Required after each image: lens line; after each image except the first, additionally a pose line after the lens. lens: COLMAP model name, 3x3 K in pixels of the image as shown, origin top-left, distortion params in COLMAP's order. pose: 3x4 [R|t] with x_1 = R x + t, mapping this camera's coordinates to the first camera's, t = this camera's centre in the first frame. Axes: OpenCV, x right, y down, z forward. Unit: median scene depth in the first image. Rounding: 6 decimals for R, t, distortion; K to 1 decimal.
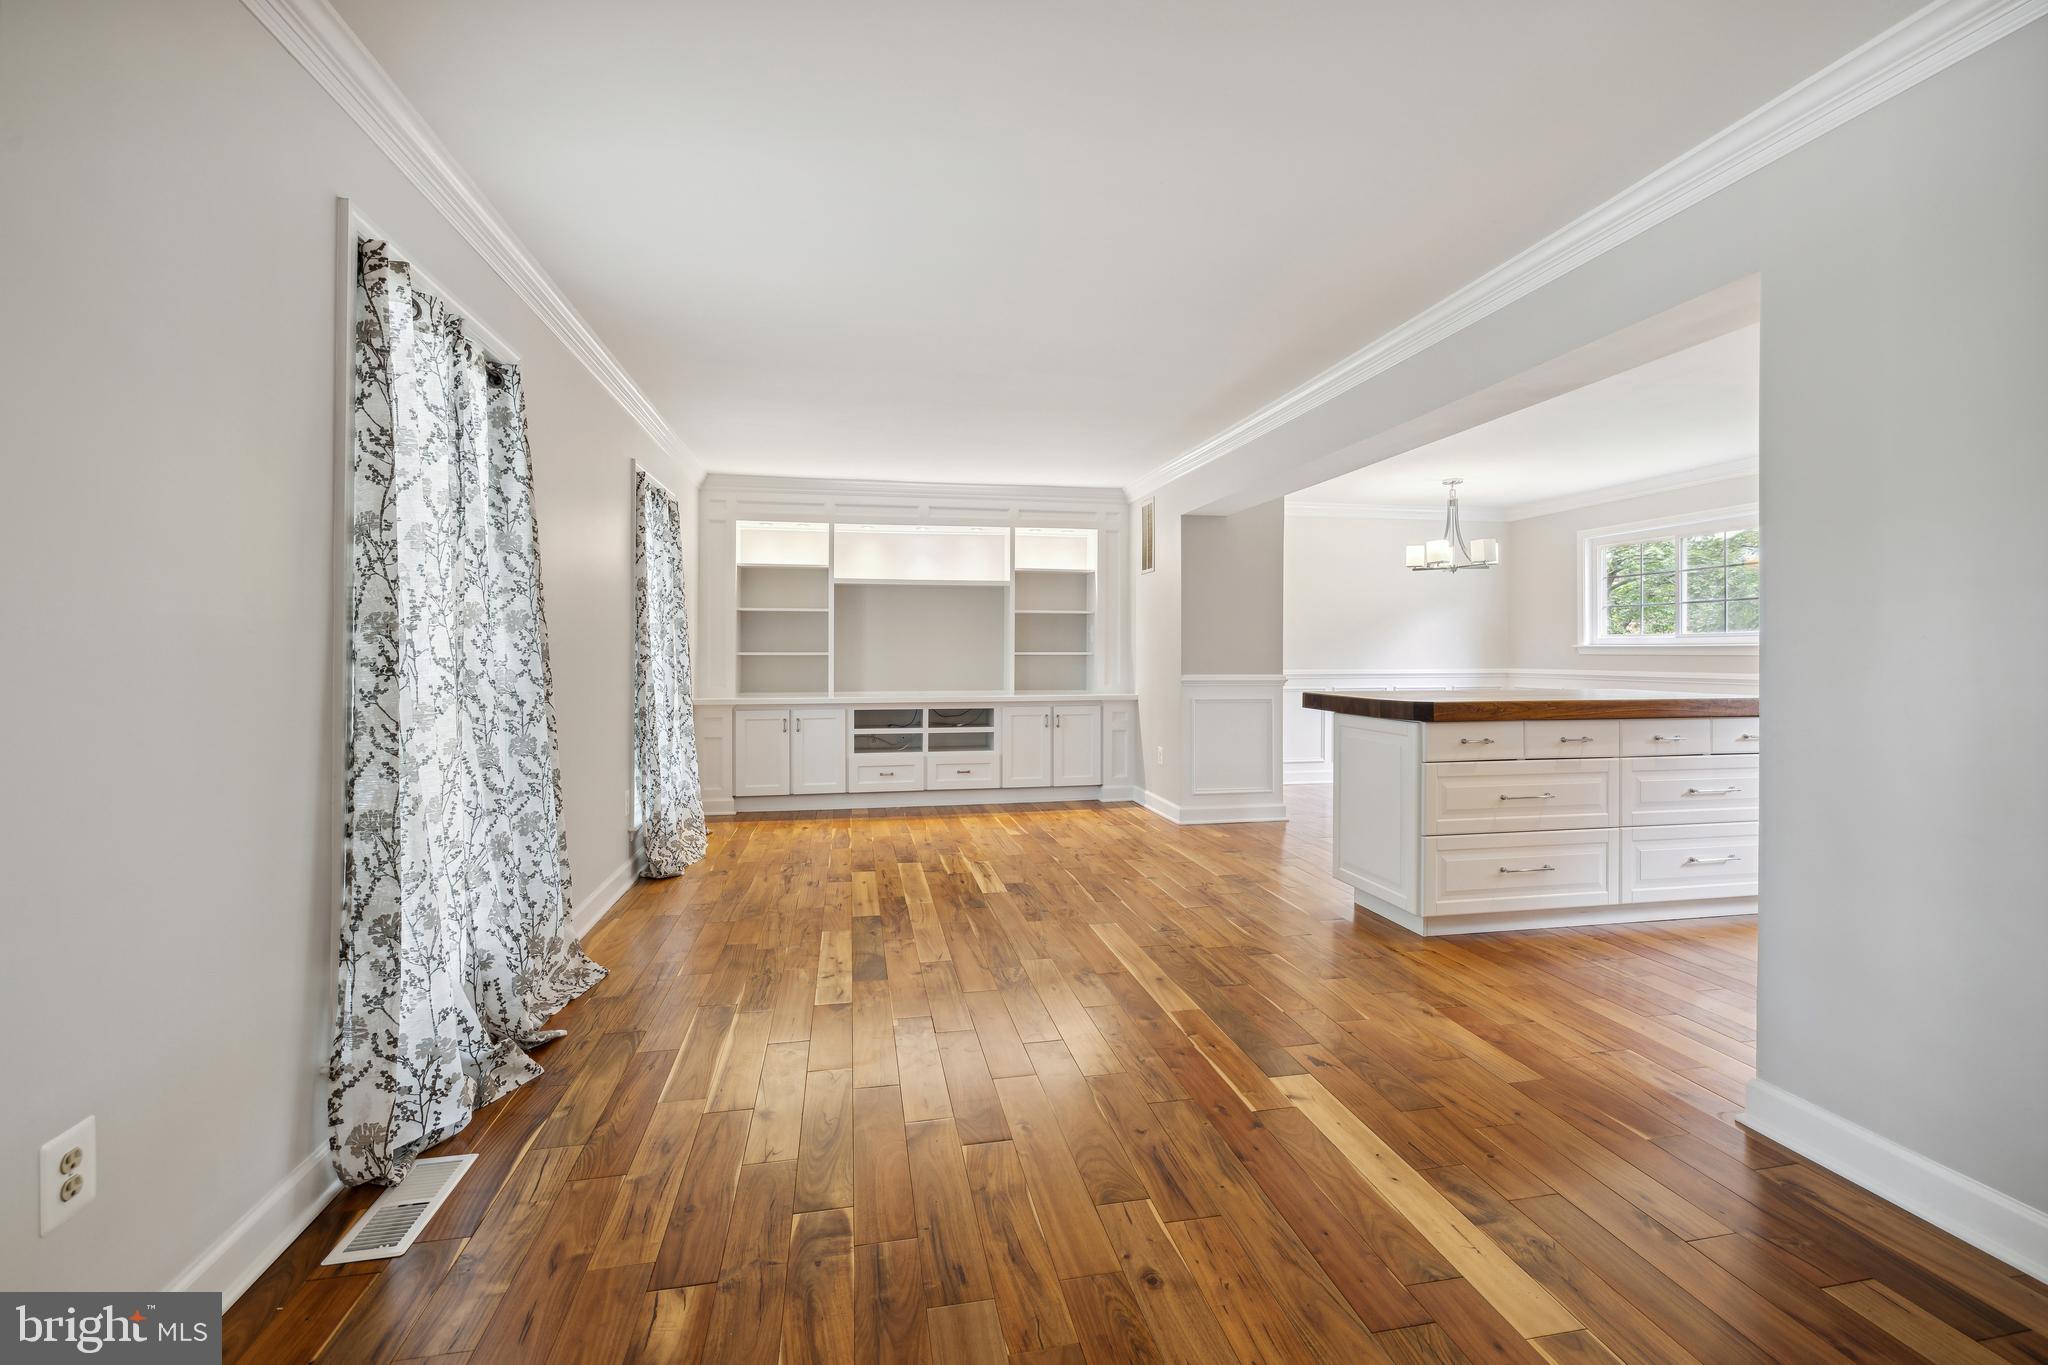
lens RADIAL K [[868.0, 0, 1023.9], [0, 868.0, 645.7], [0, 0, 1]] dist [0.001725, 0.000890]
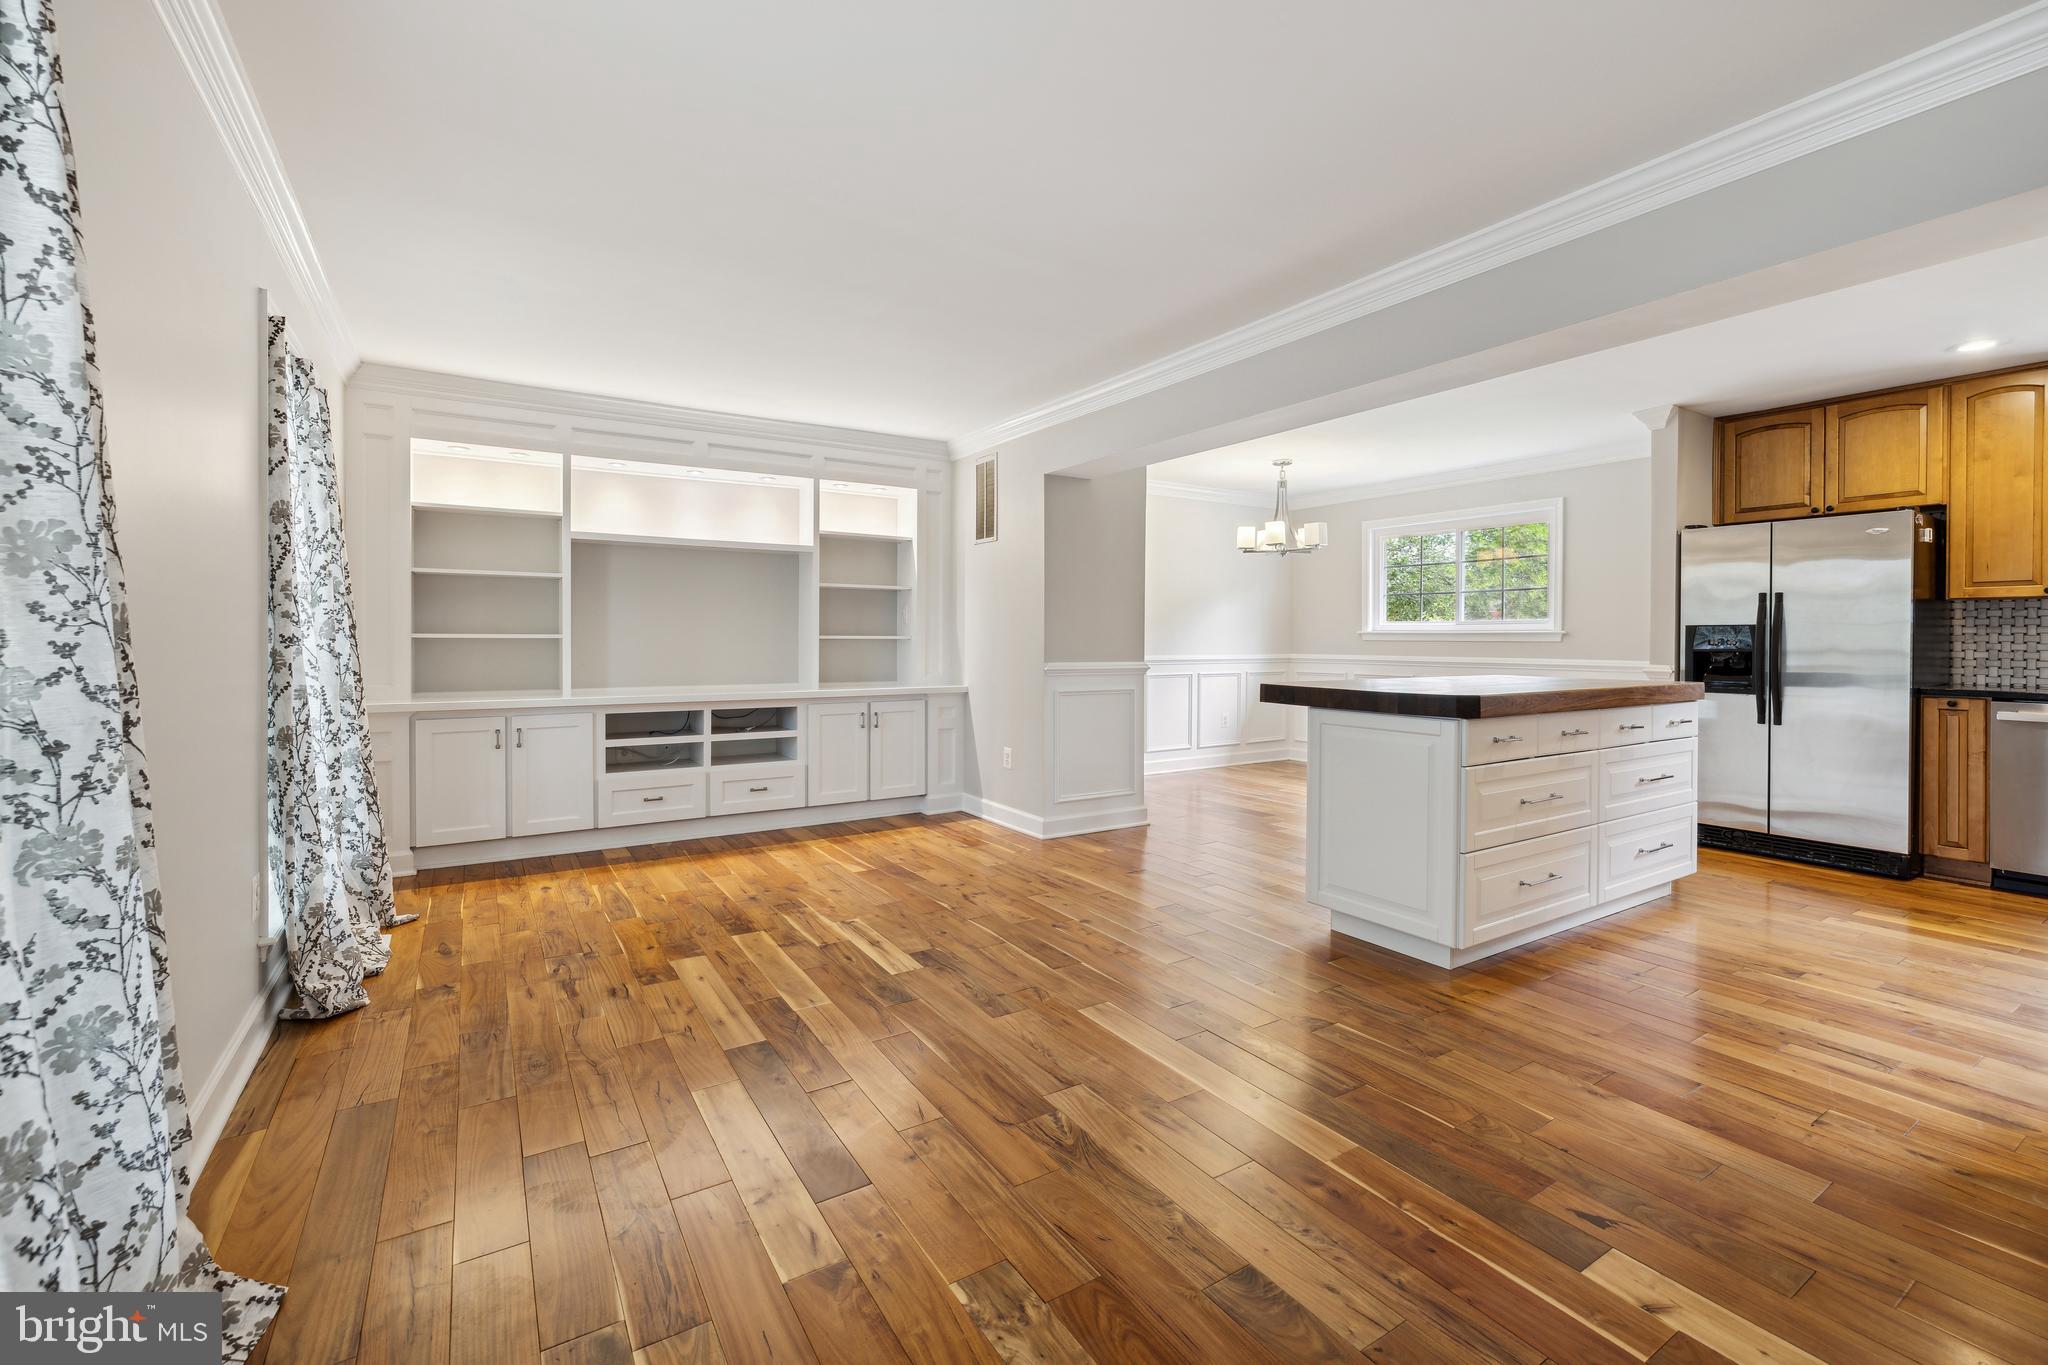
lens RADIAL K [[868.0, 0, 1023.8], [0, 868.0, 644.7], [0, 0, 1]] dist [0.001725, 0.000890]
pose [[0.932493, 0.001443, 0.361185, -0.177253], [-0.007093, 0.999872, 0.014317, 0.004496], [-0.361118, -0.015913, 0.932384, 0.267033]]
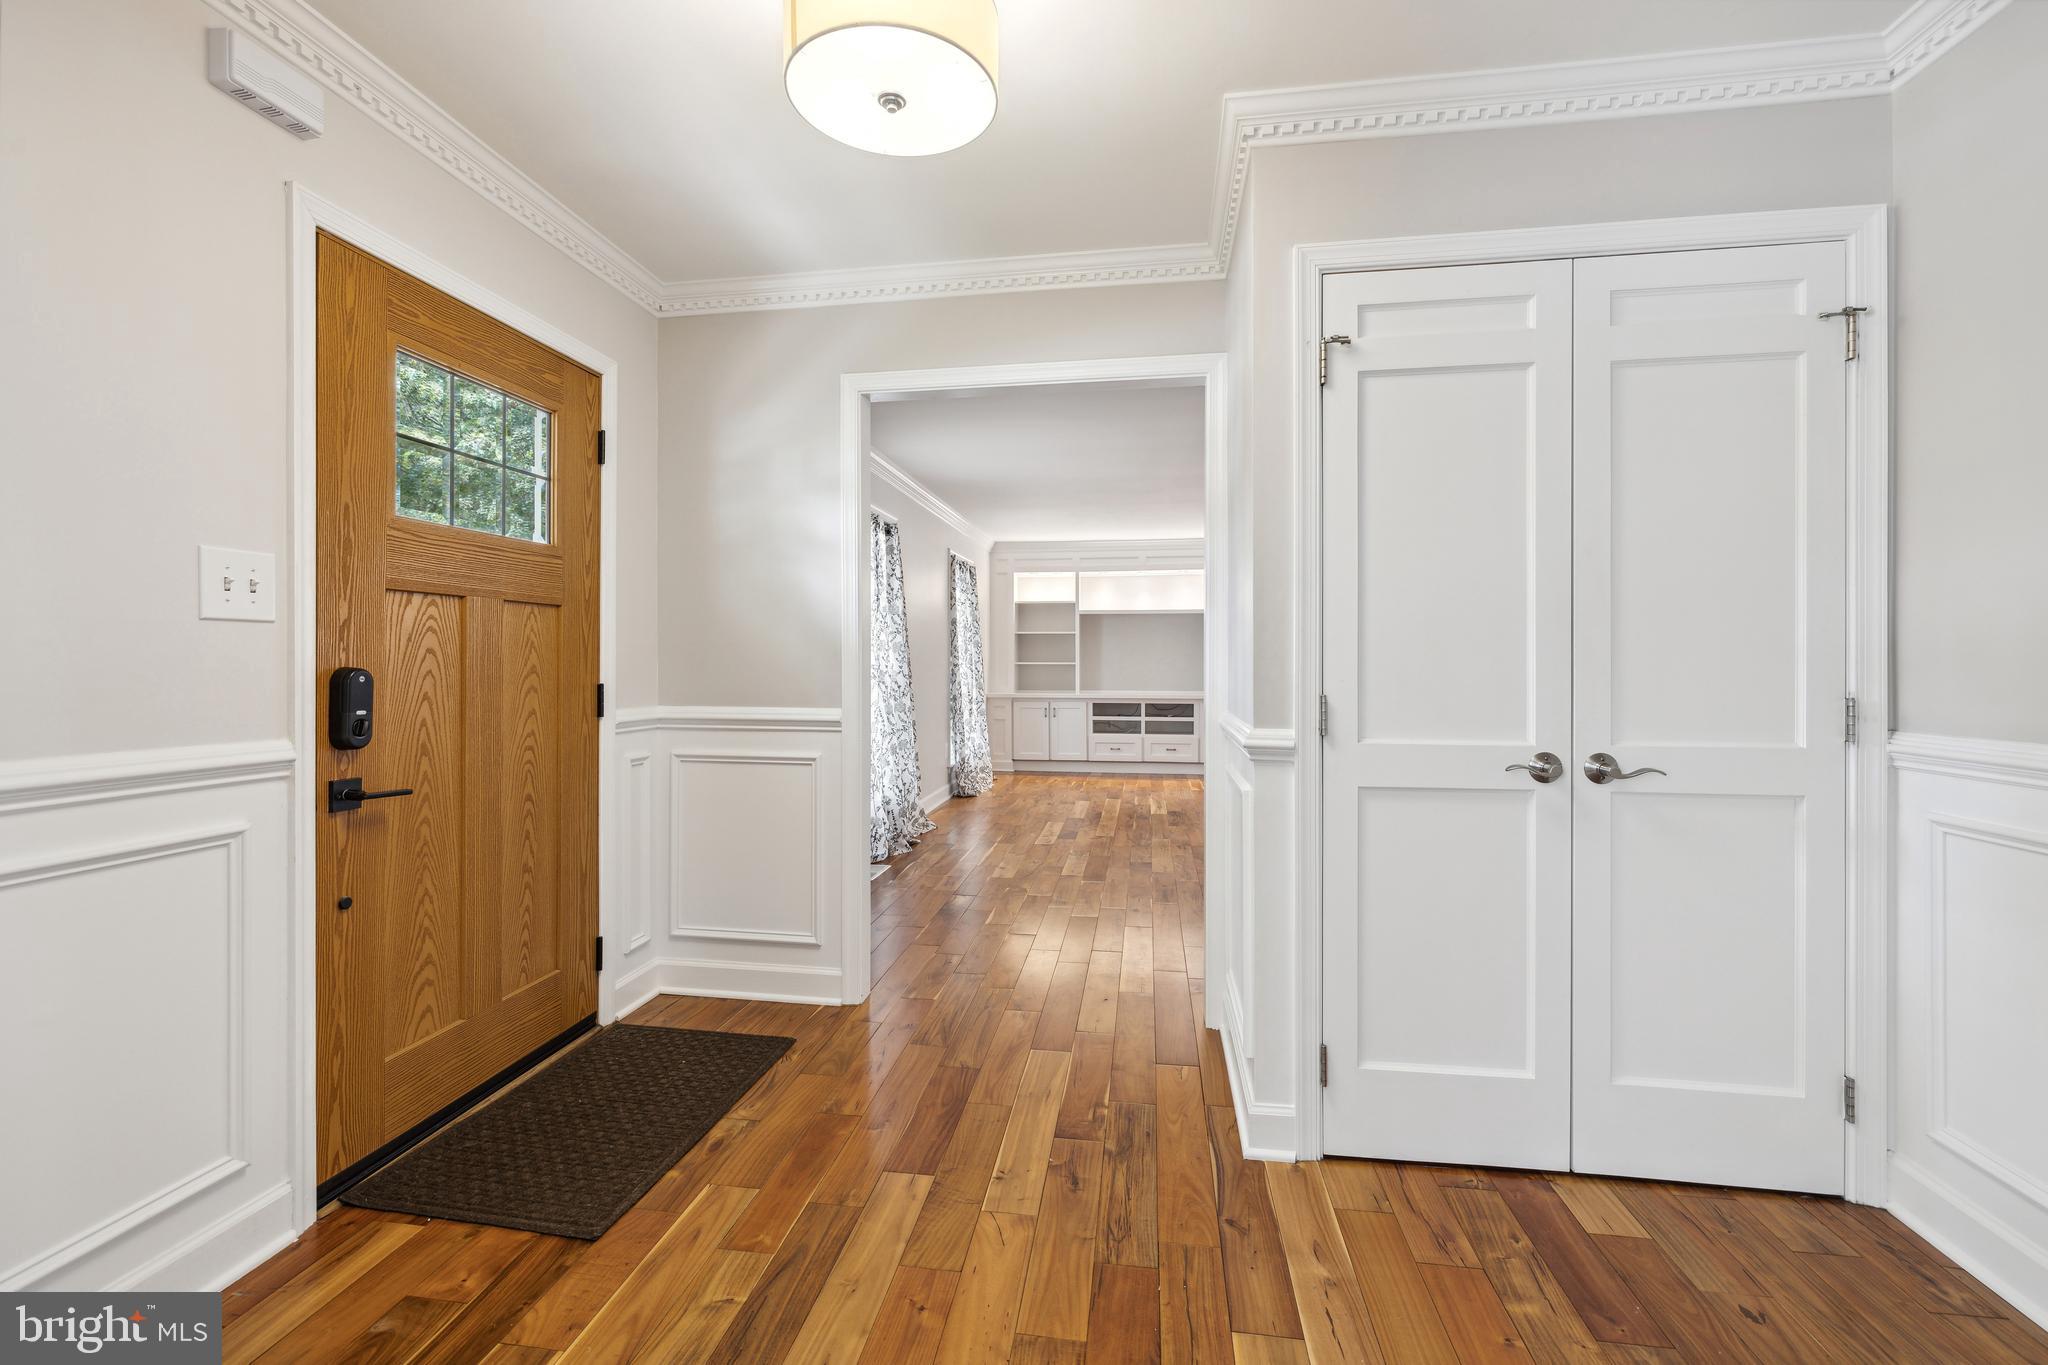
lens RADIAL K [[868.0, 0, 1034.1], [0, 868.0, 666.2], [0, 0, 1]] dist [0.001725, 0.000890]
pose [[0.946172, -0.000203, -0.323664, 0.234343], [0.003874, 0.999935, 0.010698, -0.002327], [0.323641, -0.011376, 0.946112, -0.505653]]
